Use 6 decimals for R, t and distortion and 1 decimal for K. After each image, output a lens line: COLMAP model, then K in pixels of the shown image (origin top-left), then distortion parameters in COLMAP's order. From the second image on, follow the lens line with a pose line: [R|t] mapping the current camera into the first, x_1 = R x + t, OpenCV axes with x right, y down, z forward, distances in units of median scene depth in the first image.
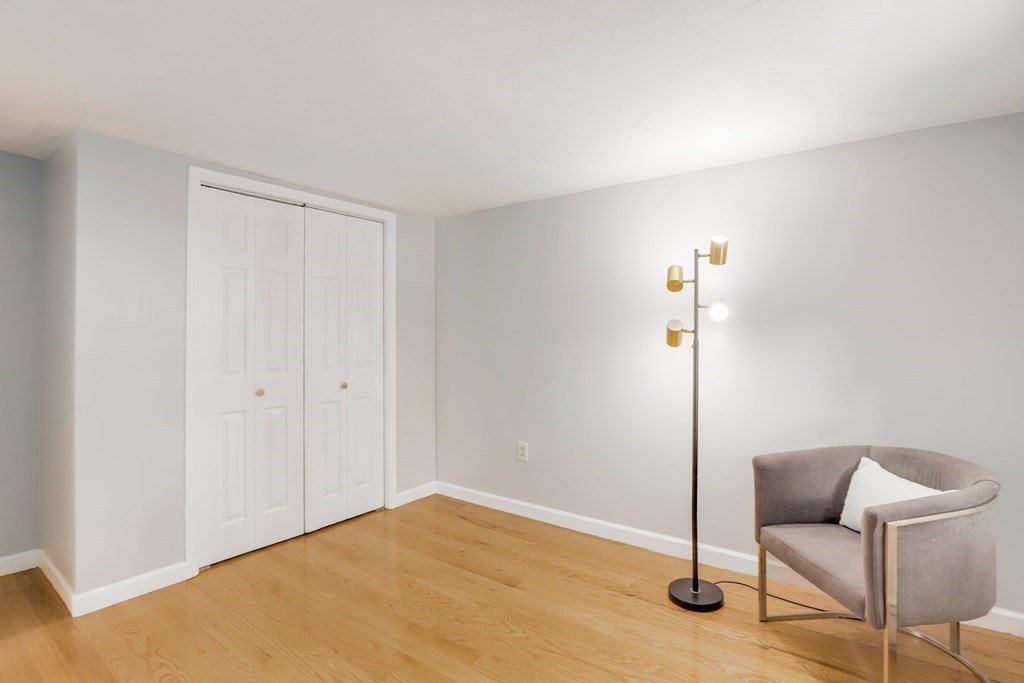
lens RADIAL K [[504.1, 0, 518.1], [0, 504.1, 331.3], [0, 0, 1]] dist [-0.018108, 0.001020]
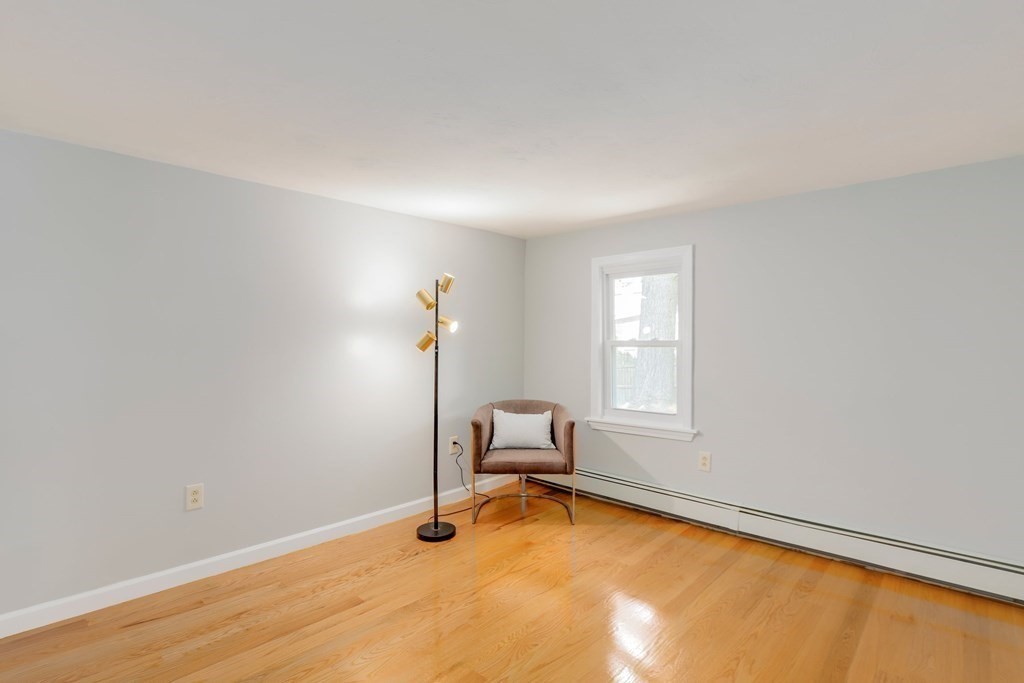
lens RADIAL K [[509.0, 0, 517.2], [0, 509.0, 337.9], [0, 0, 1]] dist [-0.030957, 0.001988]
pose [[0.117918, -0.003111, 0.993018, -0.989474], [-0.009181, 0.999949, 0.004223, -0.013689], [-0.992981, -0.009615, 0.117884, 0.617126]]
